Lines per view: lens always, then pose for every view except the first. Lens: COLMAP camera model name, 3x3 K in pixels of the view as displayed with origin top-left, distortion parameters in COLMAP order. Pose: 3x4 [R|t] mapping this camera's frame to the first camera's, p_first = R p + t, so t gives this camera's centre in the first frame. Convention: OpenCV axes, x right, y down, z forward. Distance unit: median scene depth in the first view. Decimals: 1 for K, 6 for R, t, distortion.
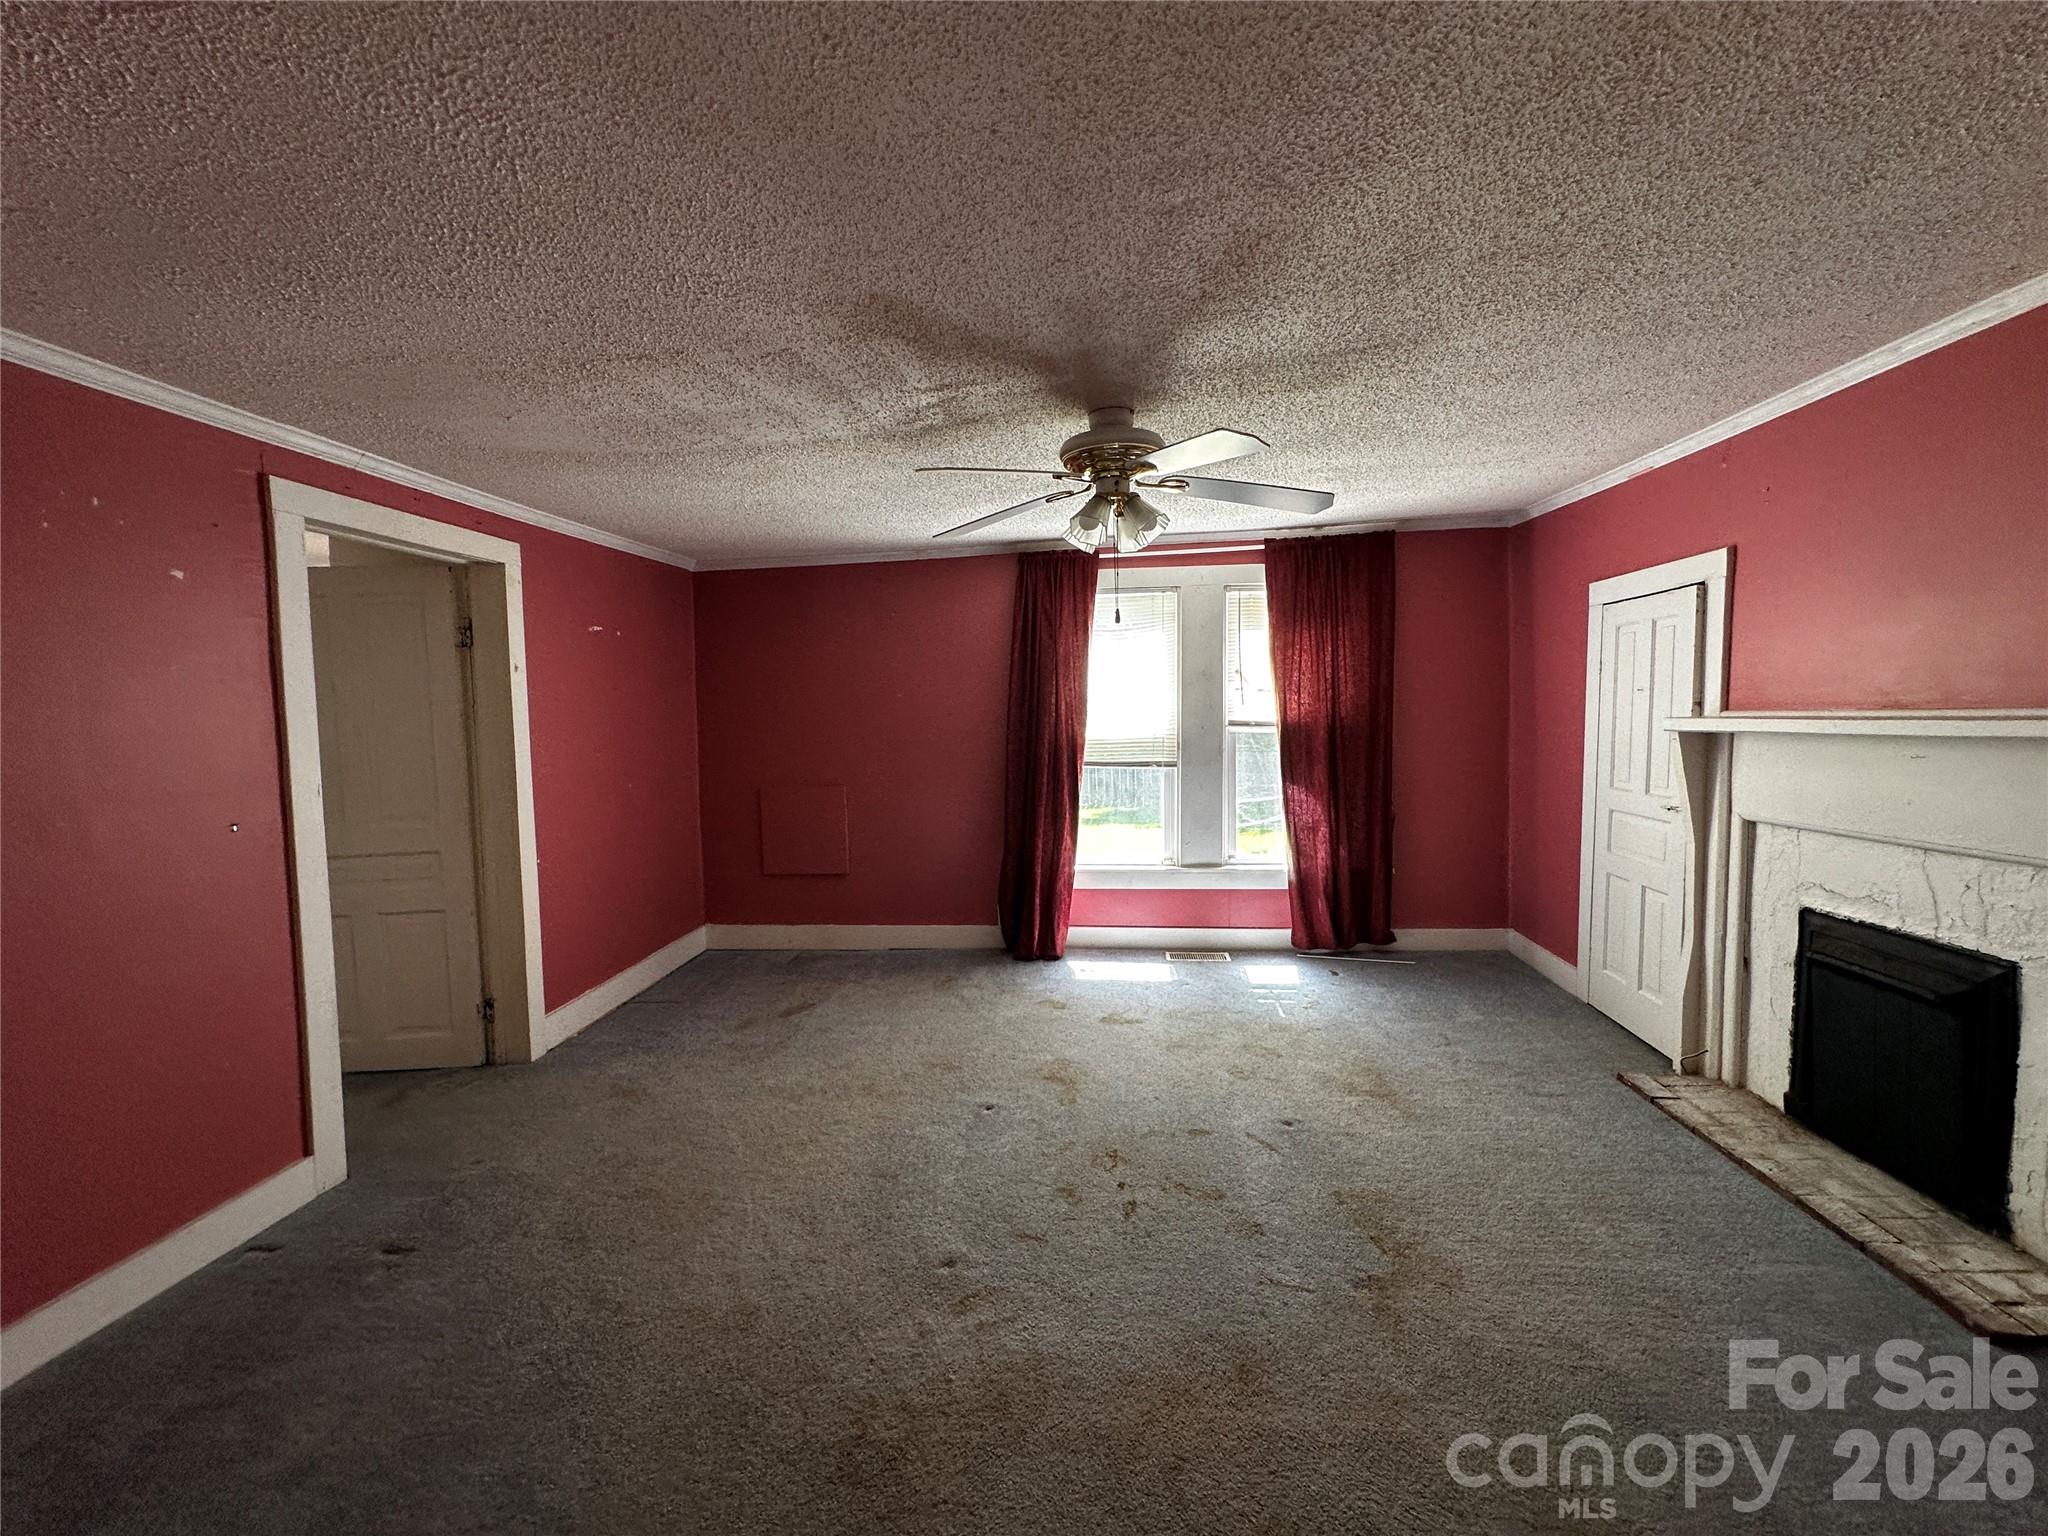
lens RADIAL K [[822.3, 0, 1022.9], [0, 822.3, 758.4], [0, 0, 1]] dist [-0.004583, 0.000748]
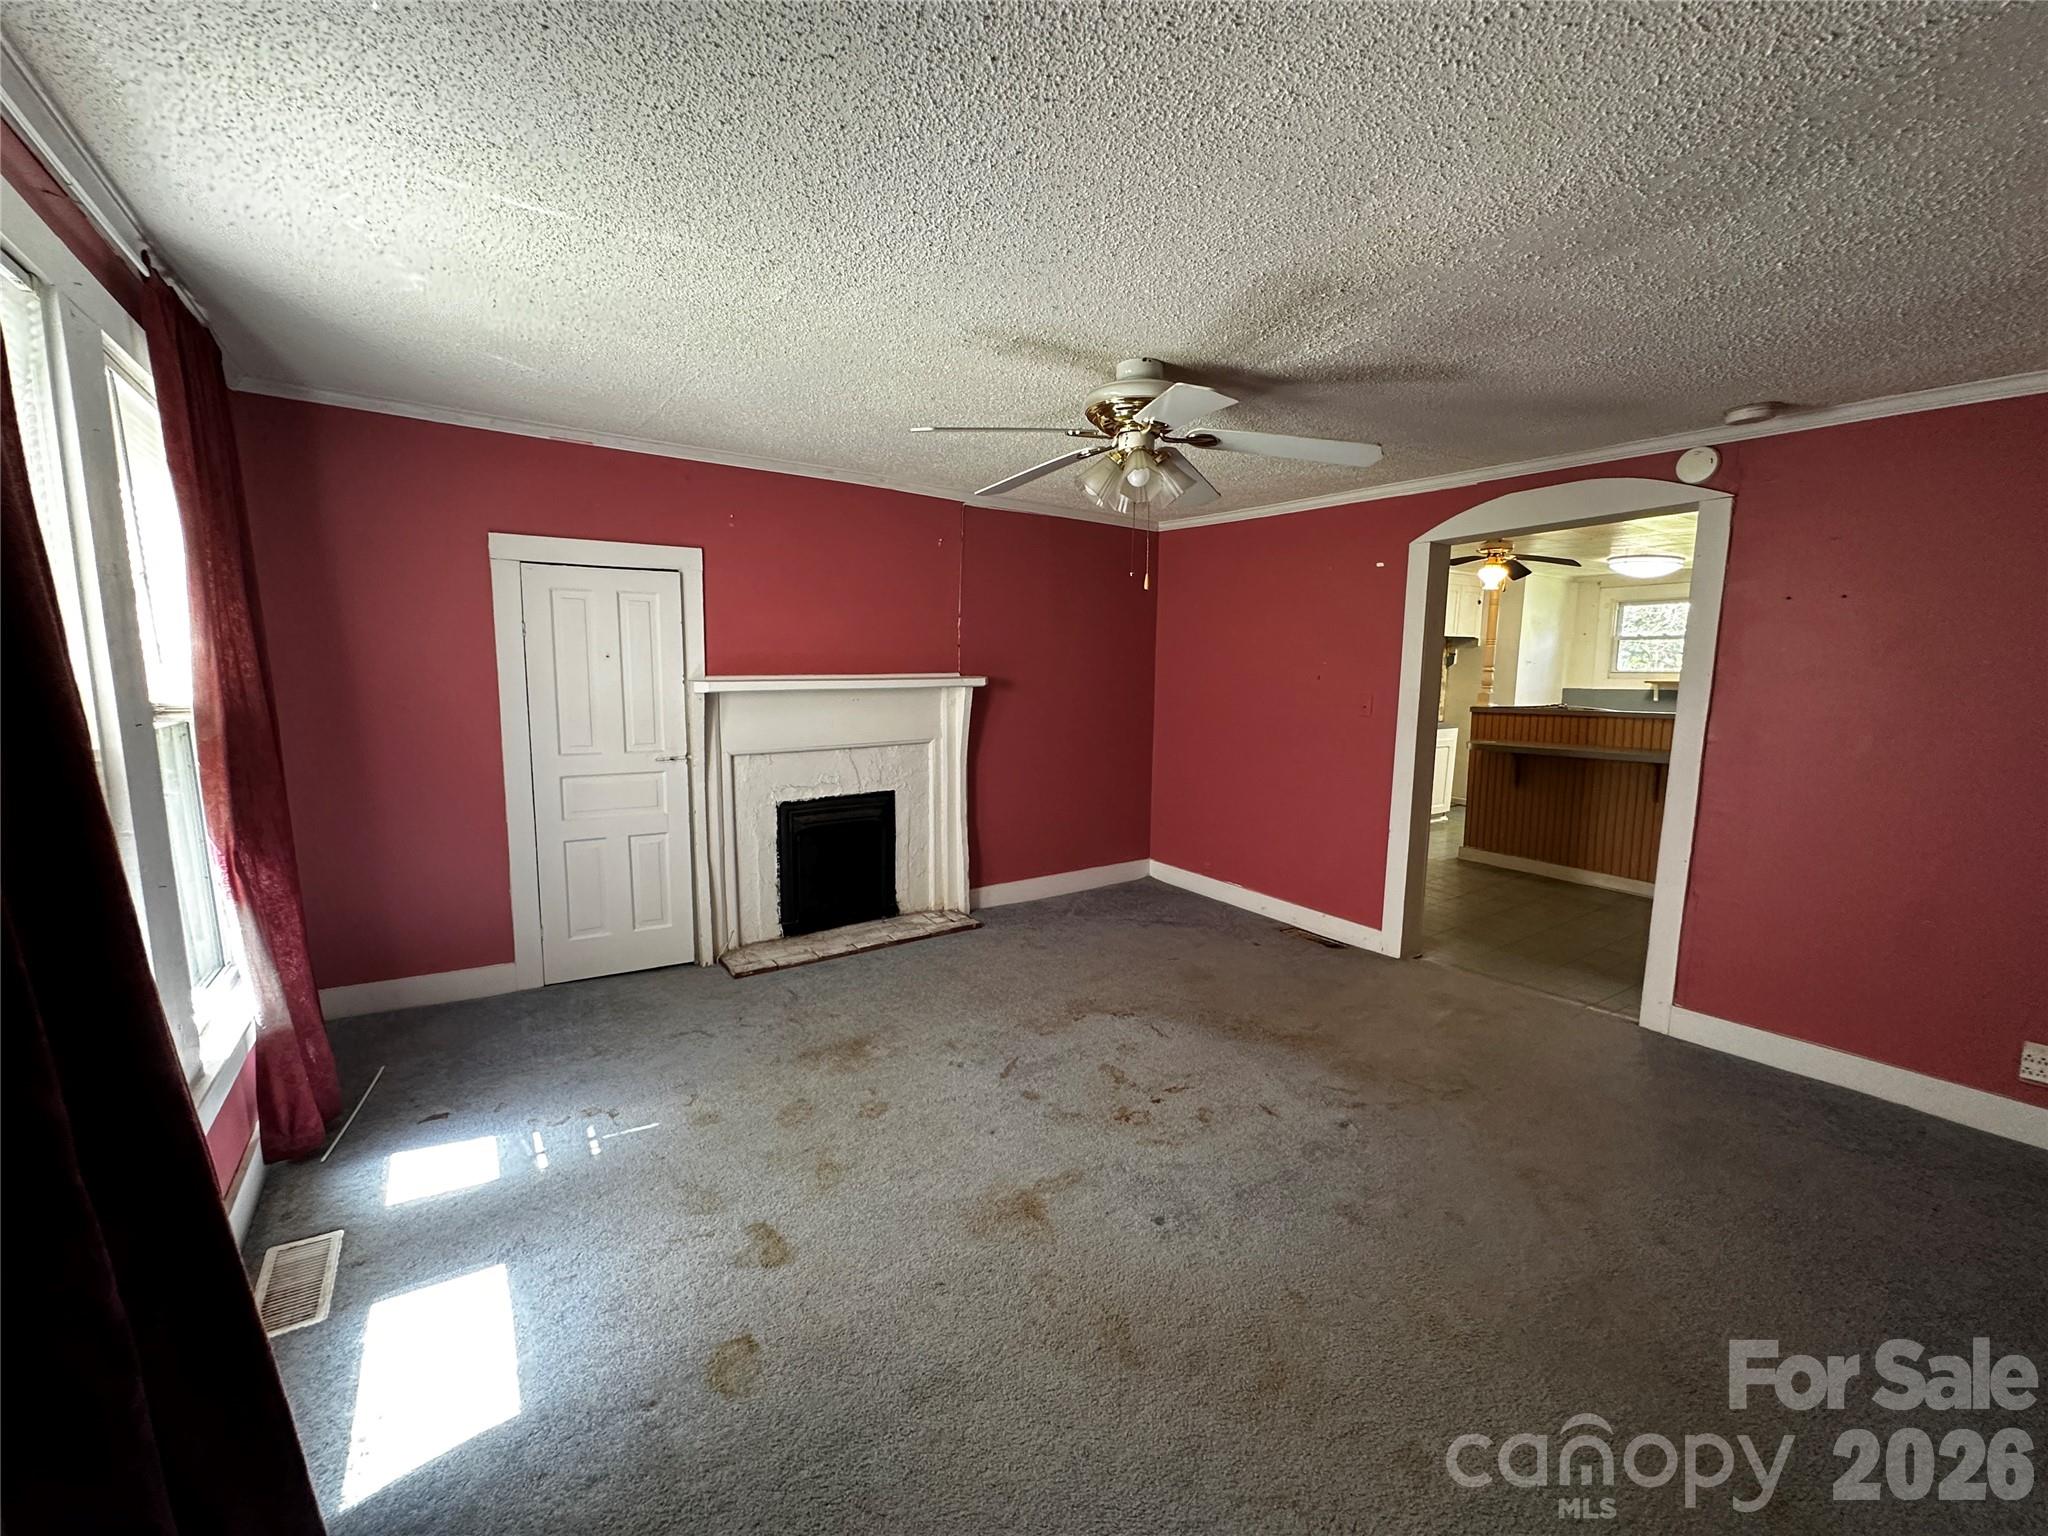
lens RADIAL K [[822.3, 0, 1029.4], [0, 822.3, 770.8], [0, 0, 1]] dist [-0.004583, 0.000748]
pose [[-0.638953, -0.092383, 0.763678, -0.493709], [0.047854, 0.986066, 0.159324, -0.096300], [-0.767756, 0.138346, -0.625629, 1.491355]]
